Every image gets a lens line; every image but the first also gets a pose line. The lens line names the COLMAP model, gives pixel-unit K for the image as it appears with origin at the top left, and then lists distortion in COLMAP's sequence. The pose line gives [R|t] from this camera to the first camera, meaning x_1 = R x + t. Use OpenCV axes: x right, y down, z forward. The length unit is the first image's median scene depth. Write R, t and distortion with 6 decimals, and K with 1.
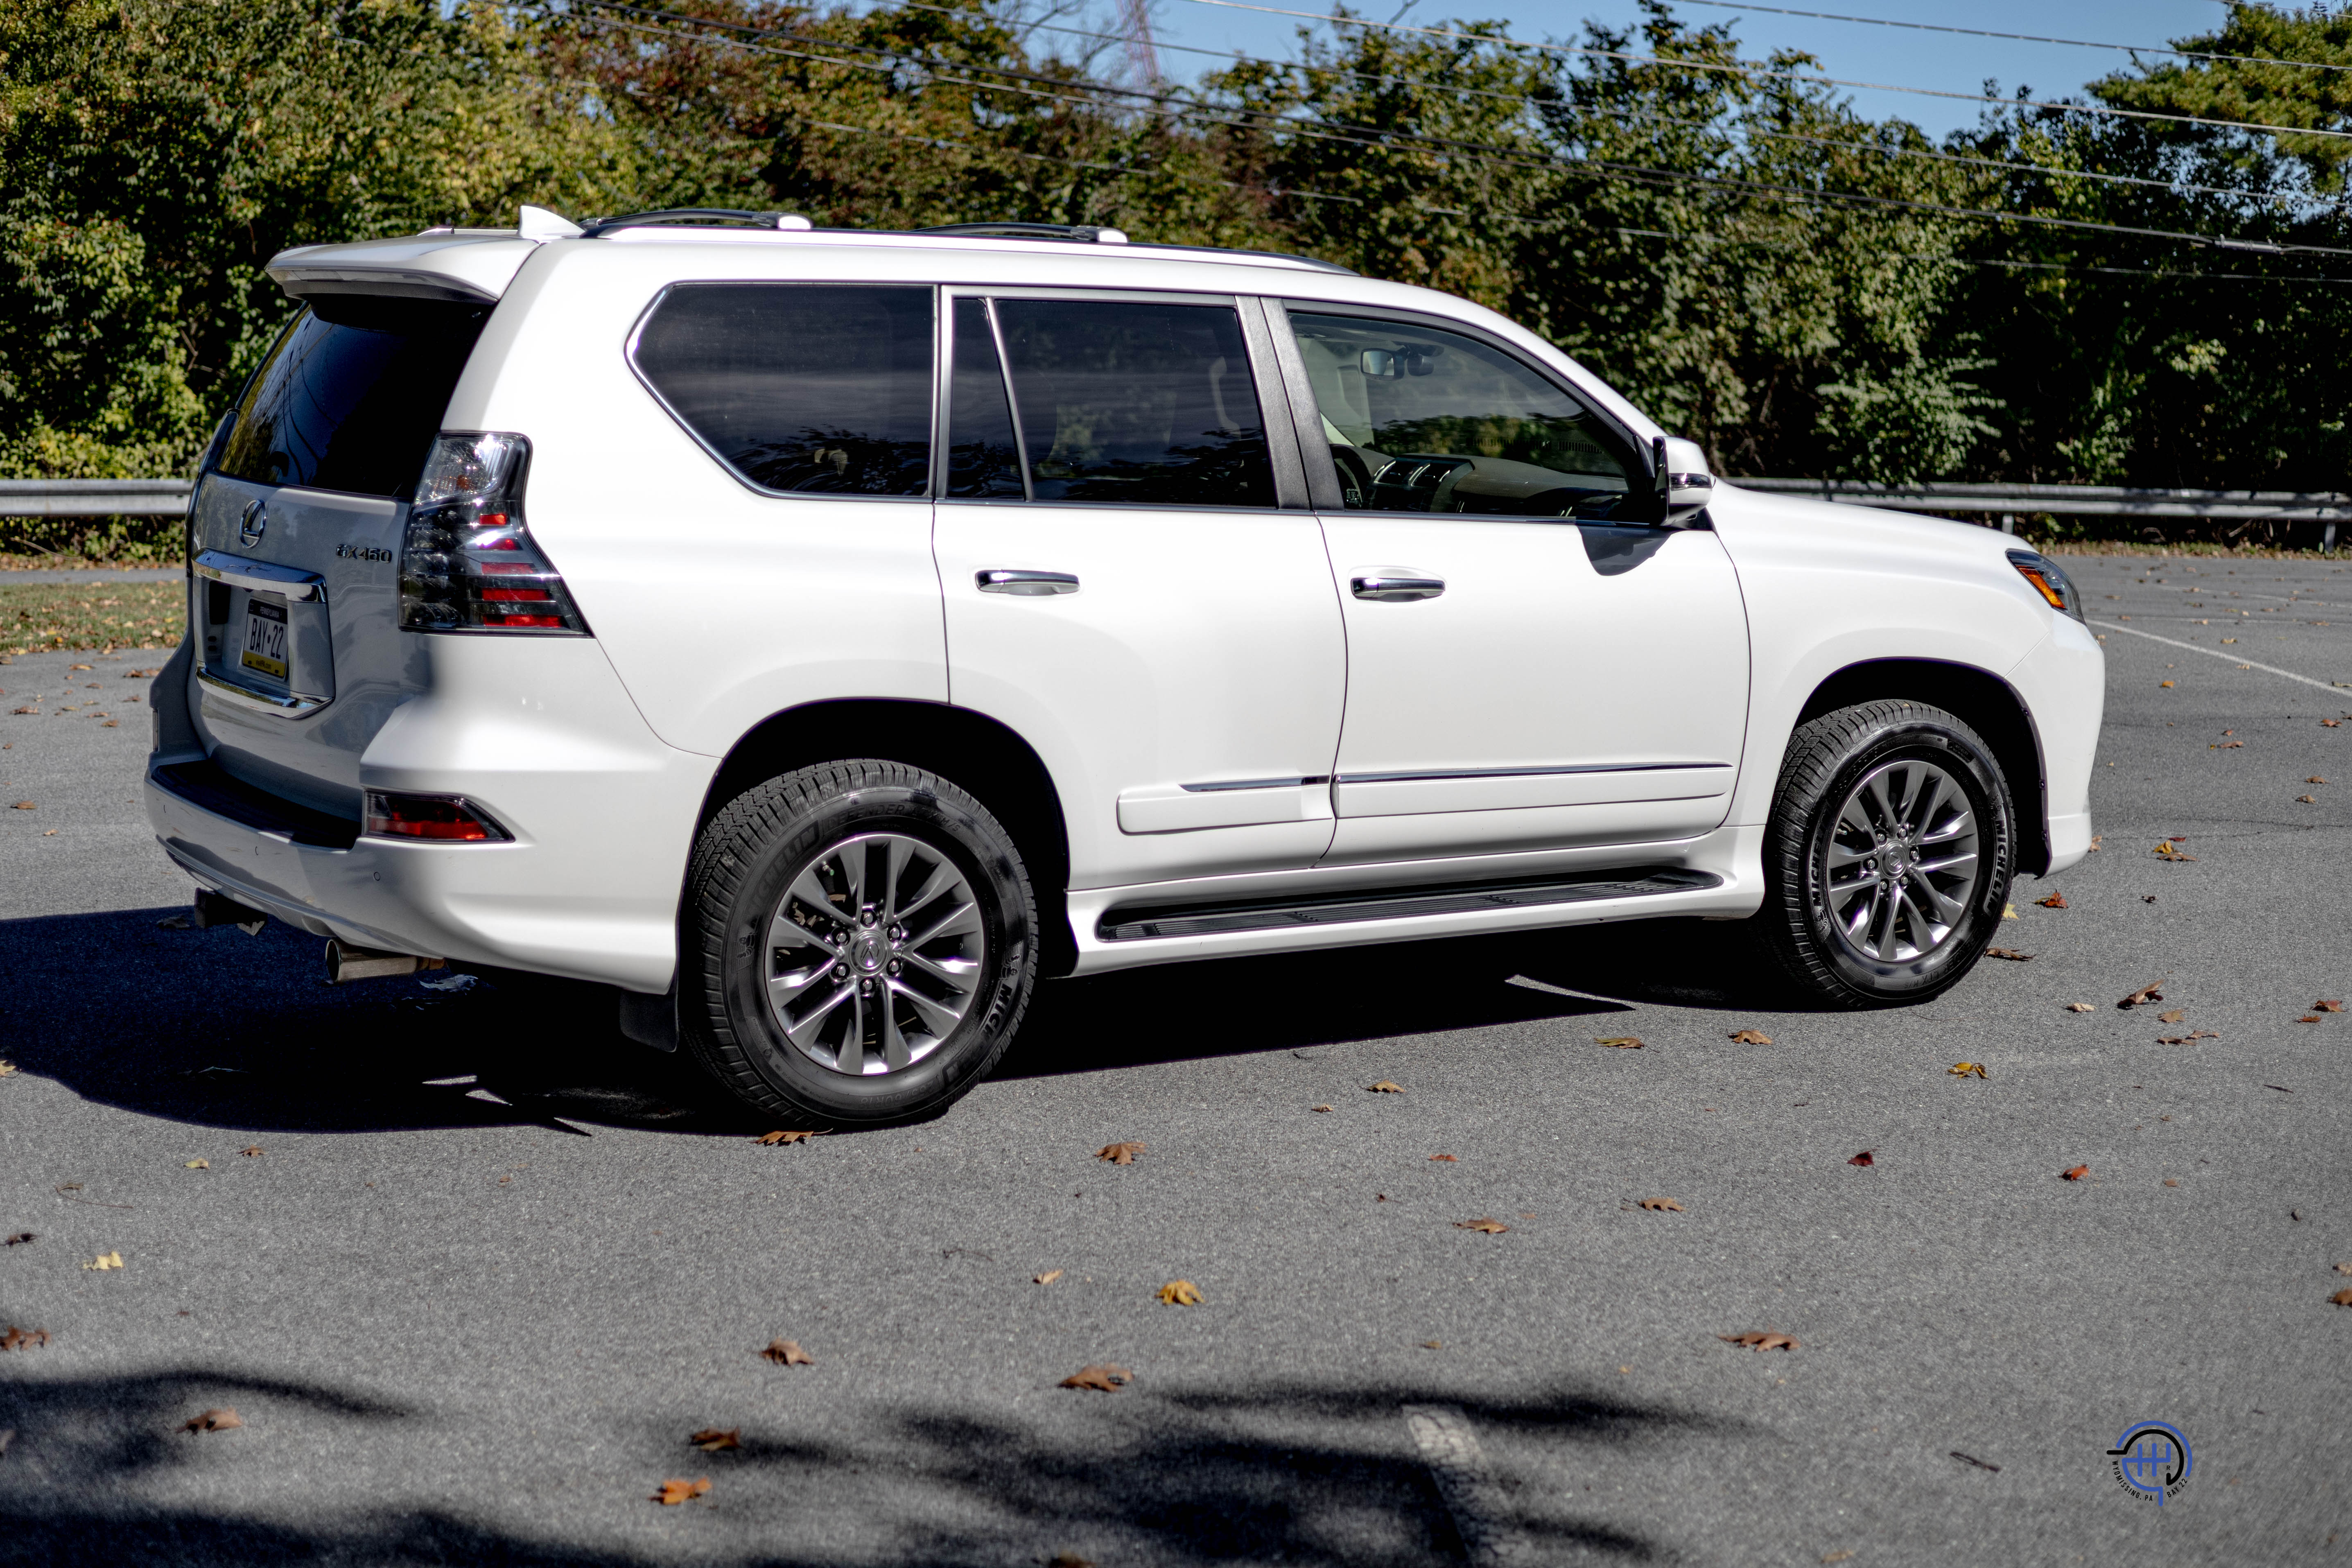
lens RADIAL K [[3415.2, 0, 1176.0], [0, 3415.2, 784.0], [0, 0, 1]] dist [0.054178, 0.032619]
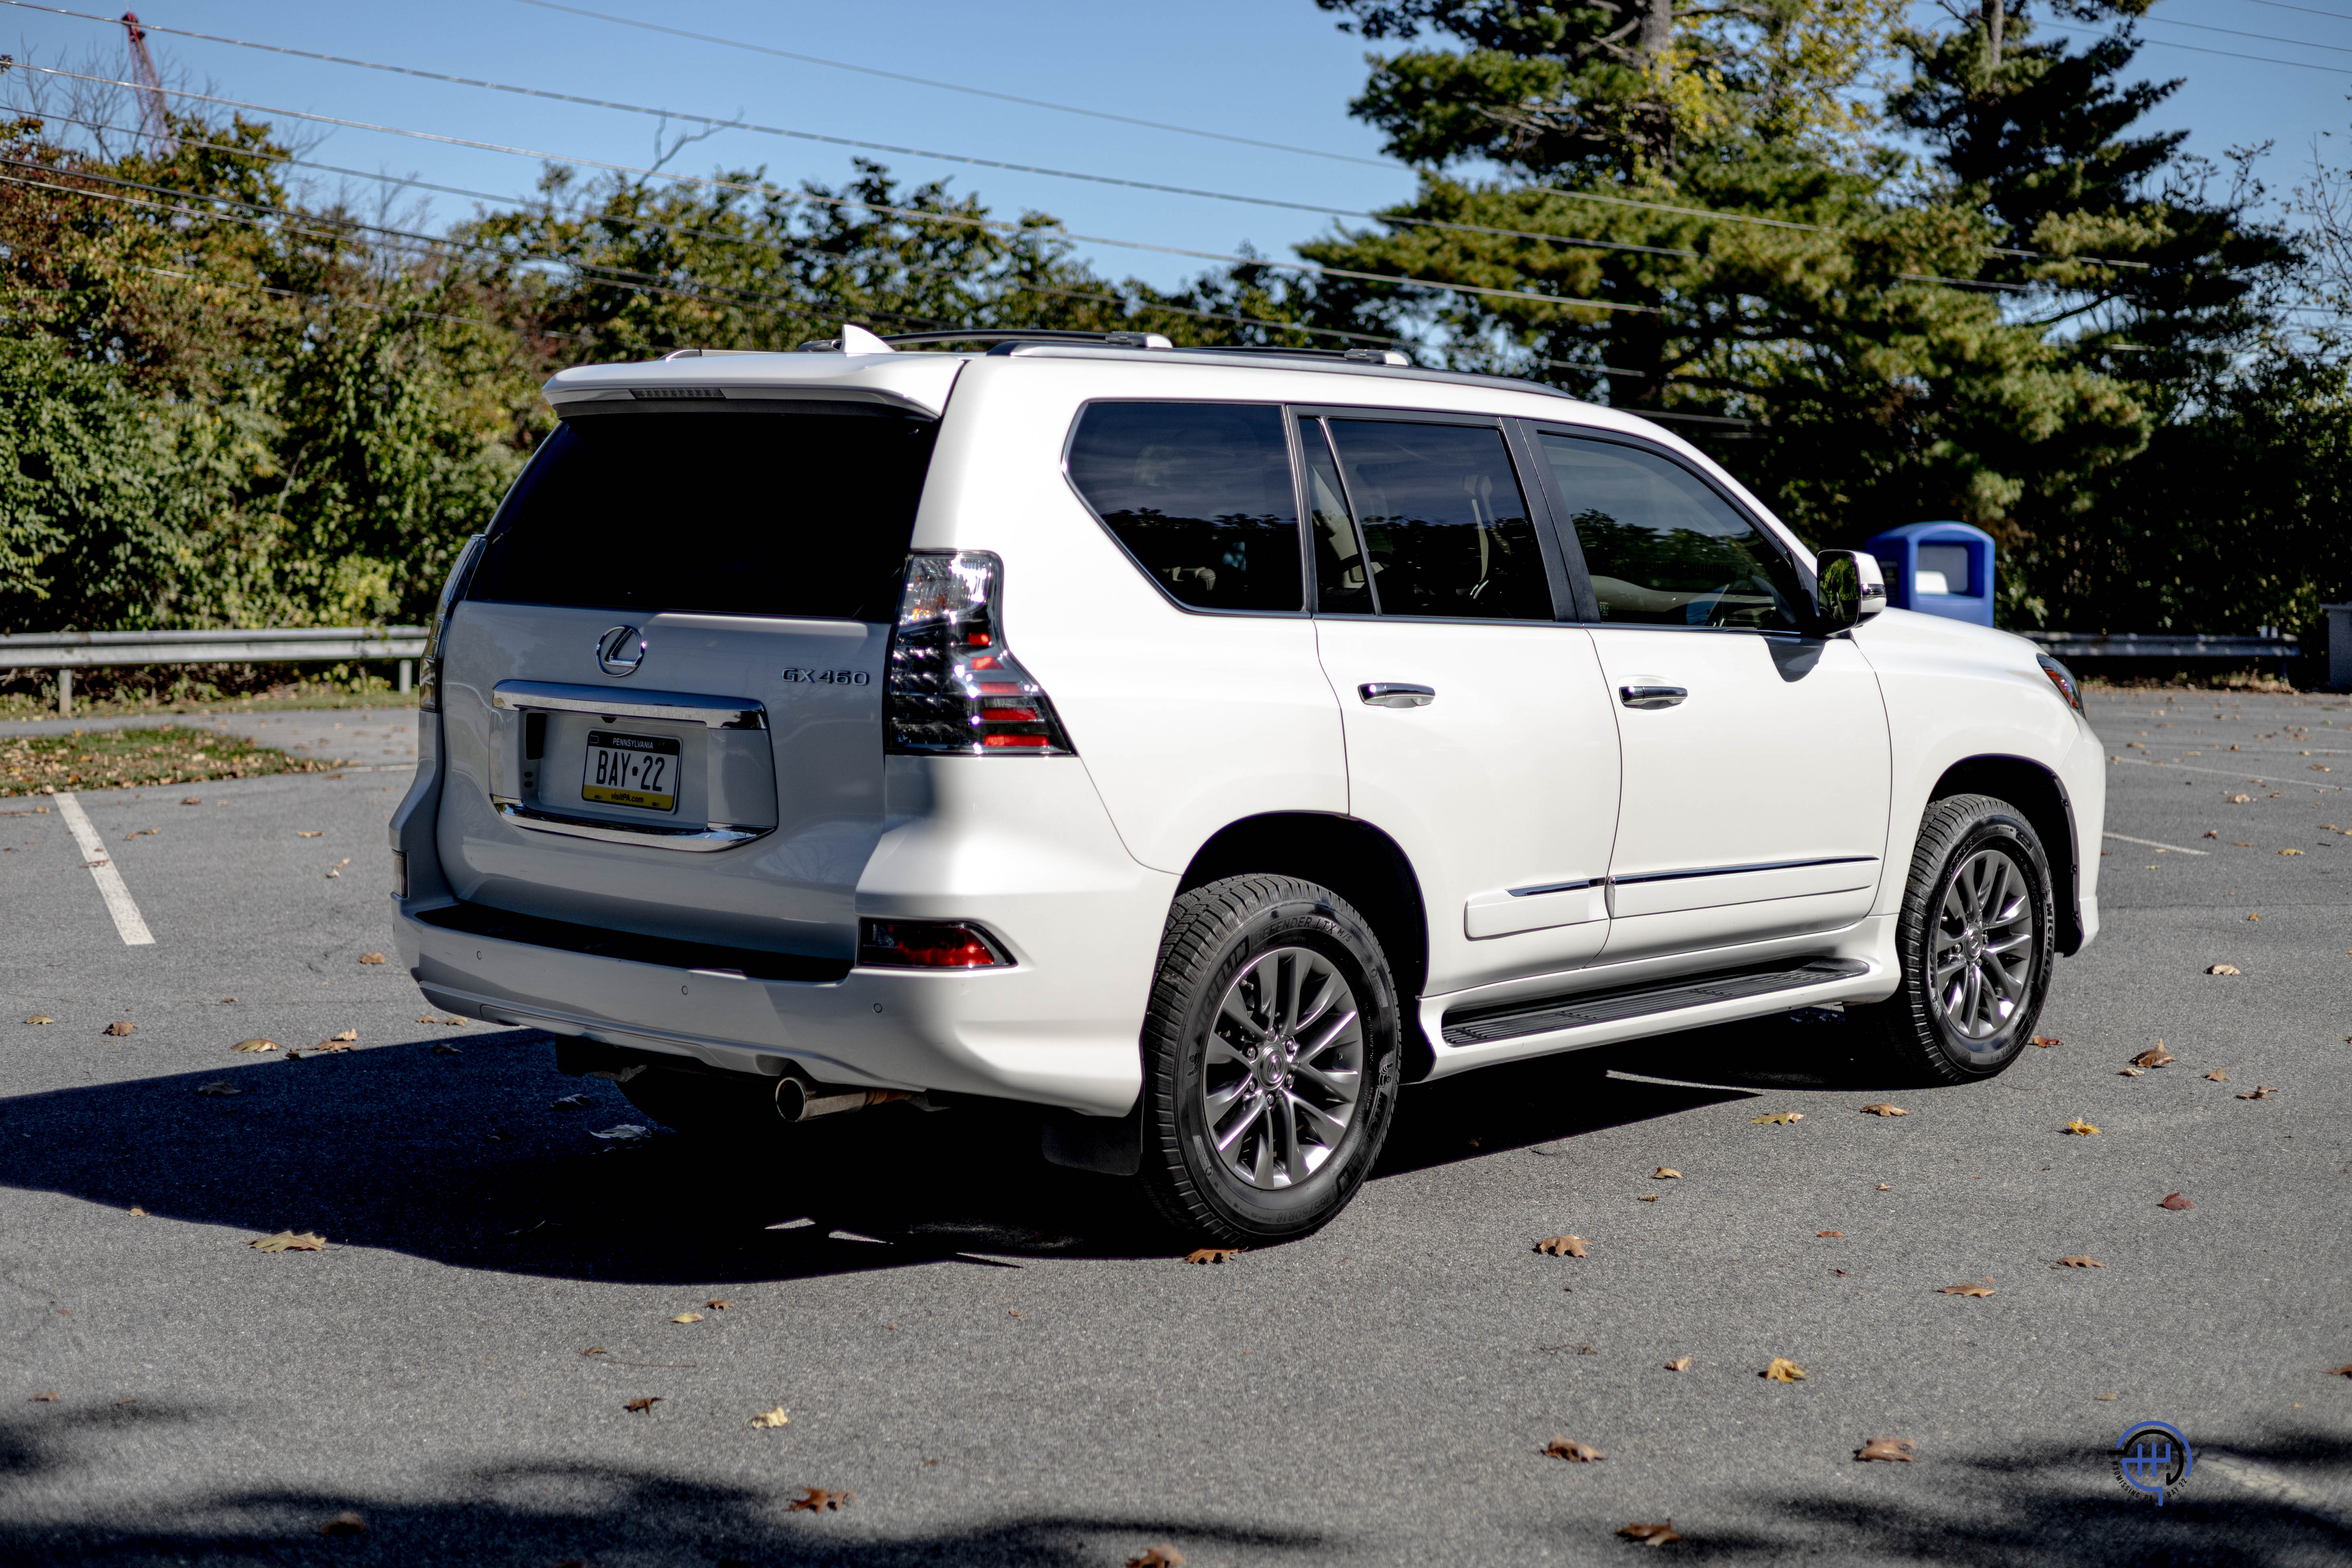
lens RADIAL K [[3368.1, 0, 1176.0], [0, 3368.1, 784.0], [0, 0, 1]] dist [0.003564, 0.074654]
pose [[0.964653, -0.027754, 0.262059, -0.331263], [0.038989, 0.998525, -0.037772, 0.002599], [-0.260624, 0.046654, 0.964312, 0.046177]]
